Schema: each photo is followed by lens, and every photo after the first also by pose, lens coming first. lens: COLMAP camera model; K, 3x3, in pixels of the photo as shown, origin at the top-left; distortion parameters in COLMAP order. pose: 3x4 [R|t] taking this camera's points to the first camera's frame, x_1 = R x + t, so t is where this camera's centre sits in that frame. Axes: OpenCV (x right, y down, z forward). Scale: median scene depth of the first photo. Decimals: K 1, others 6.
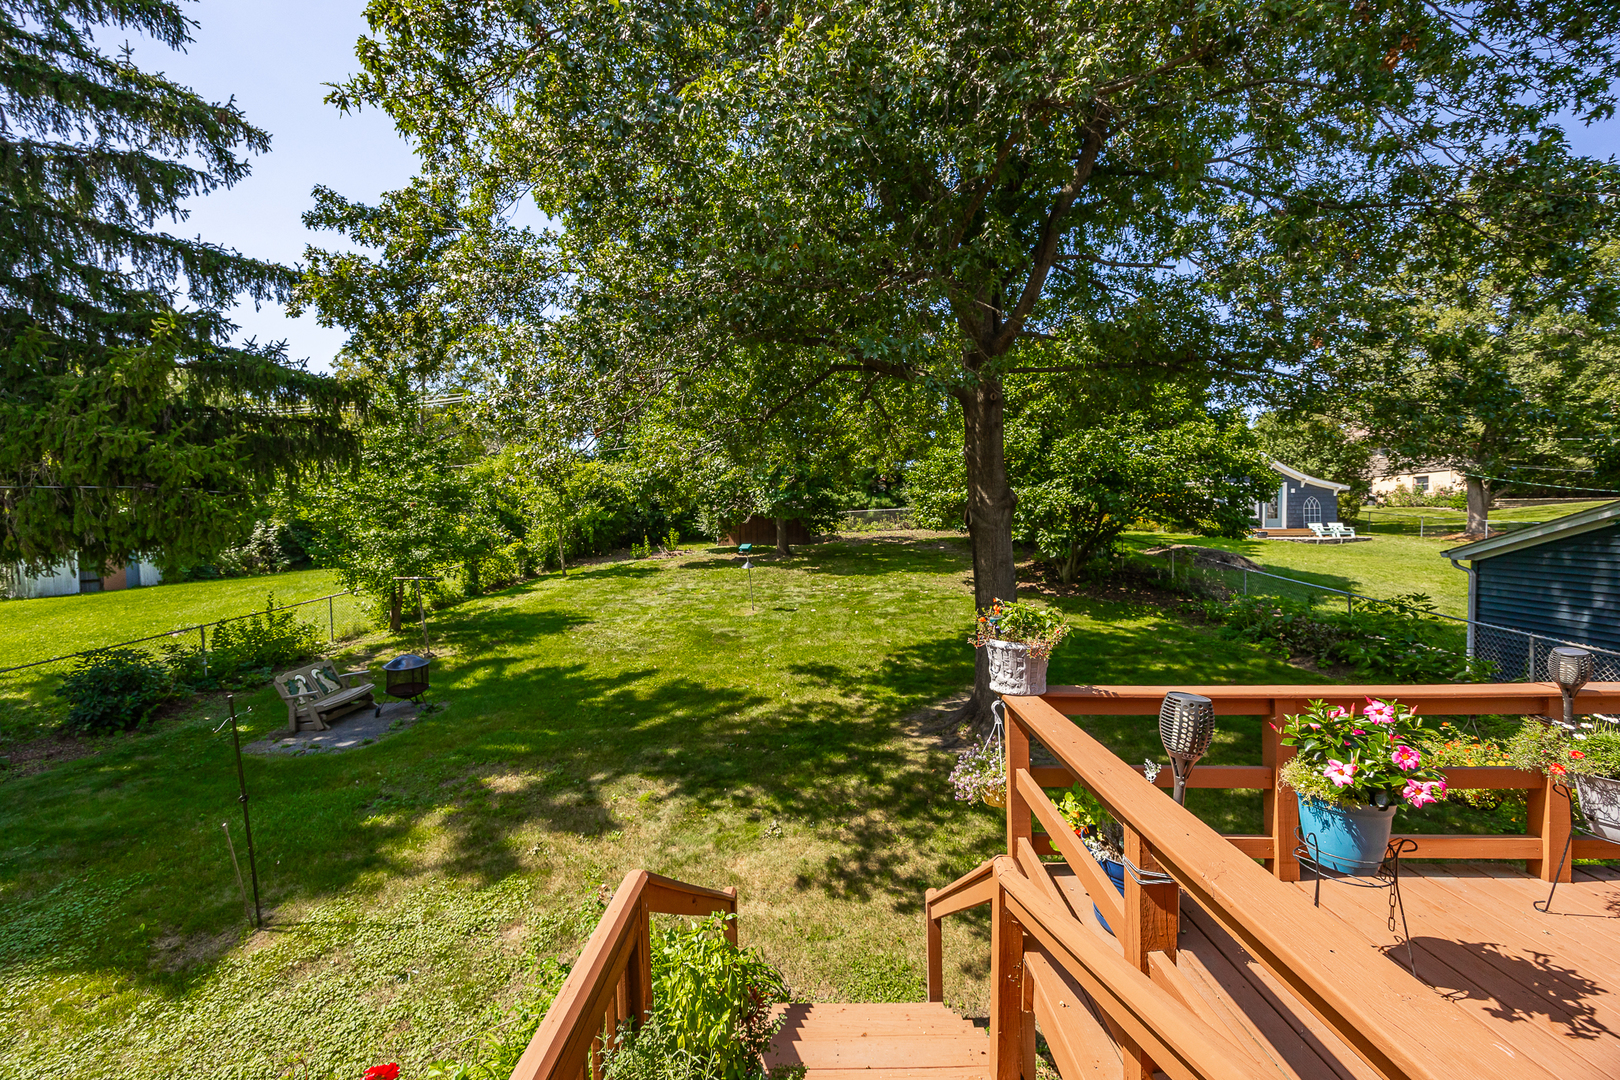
lens RADIAL K [[618.8, 0, 810.0], [0, 618.8, 540.0], [0, 0, 1]] dist [0.000724, 0.000171]
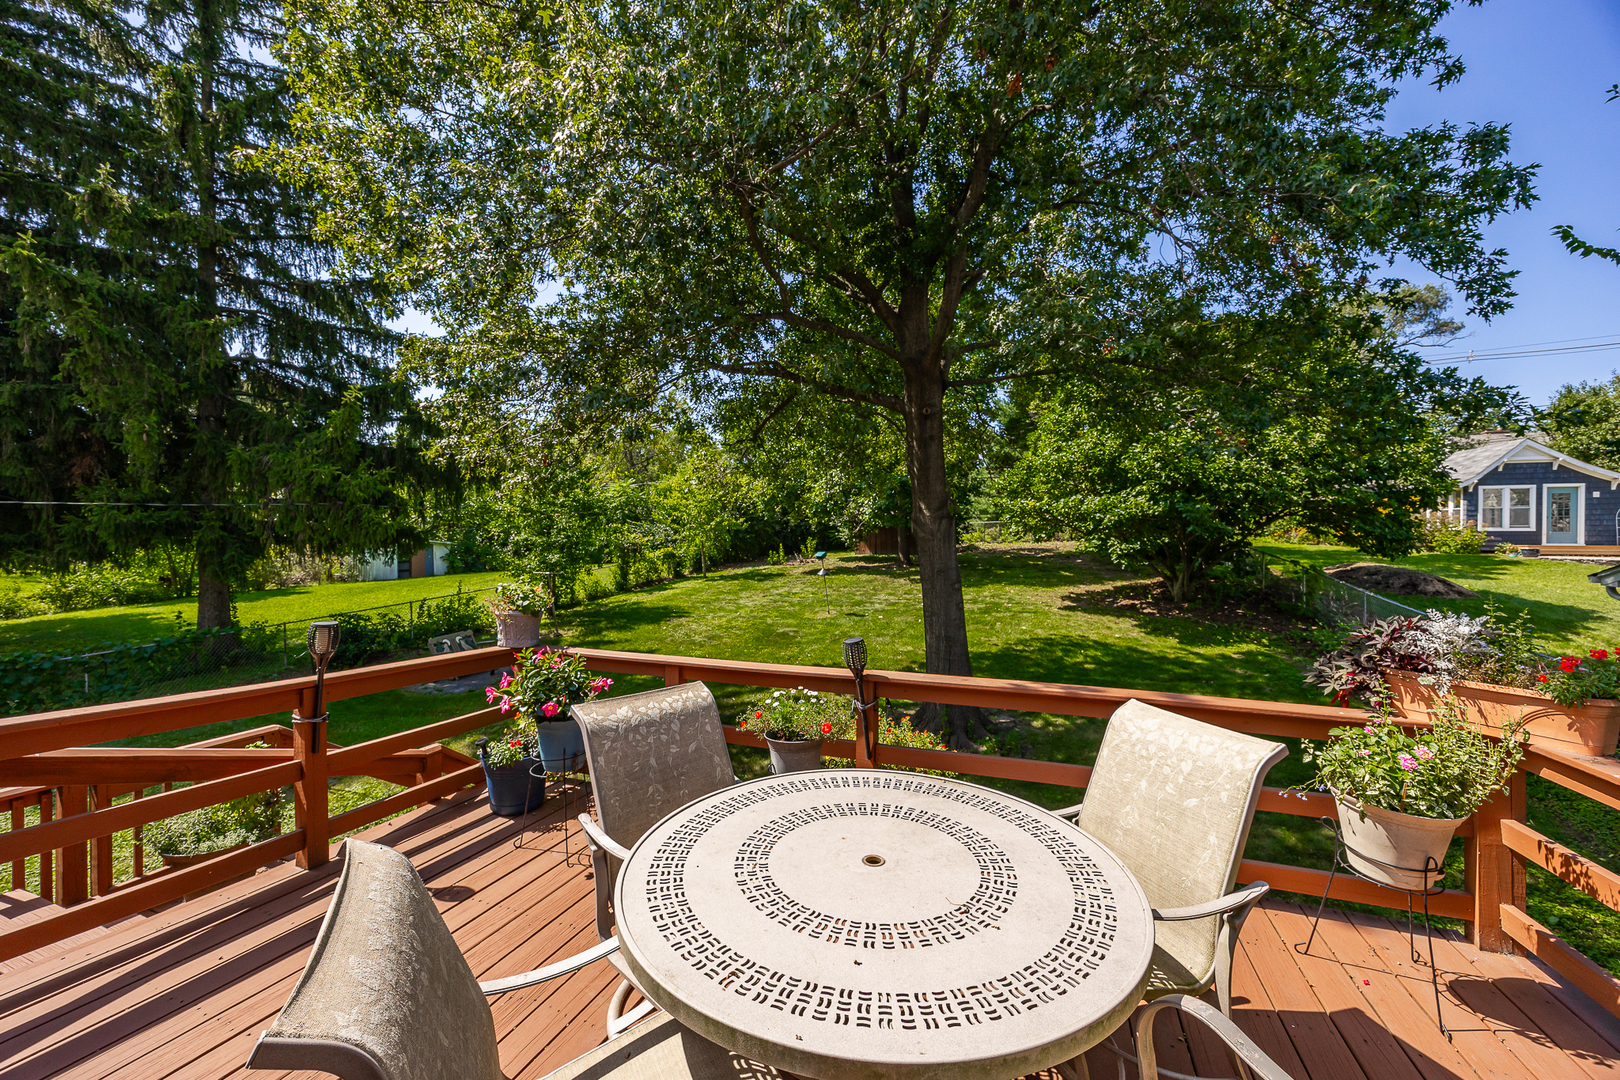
lens RADIAL K [[618.8, 0, 810.0], [0, 618.8, 540.0], [0, 0, 1]] dist [0.000724, 0.000171]
pose [[0.941716, 0.011199, -0.336224, 0.188435], [-0.017097, 0.999747, -0.014587, 0.001865], [0.335975, 0.019485, 0.941669, -0.012567]]
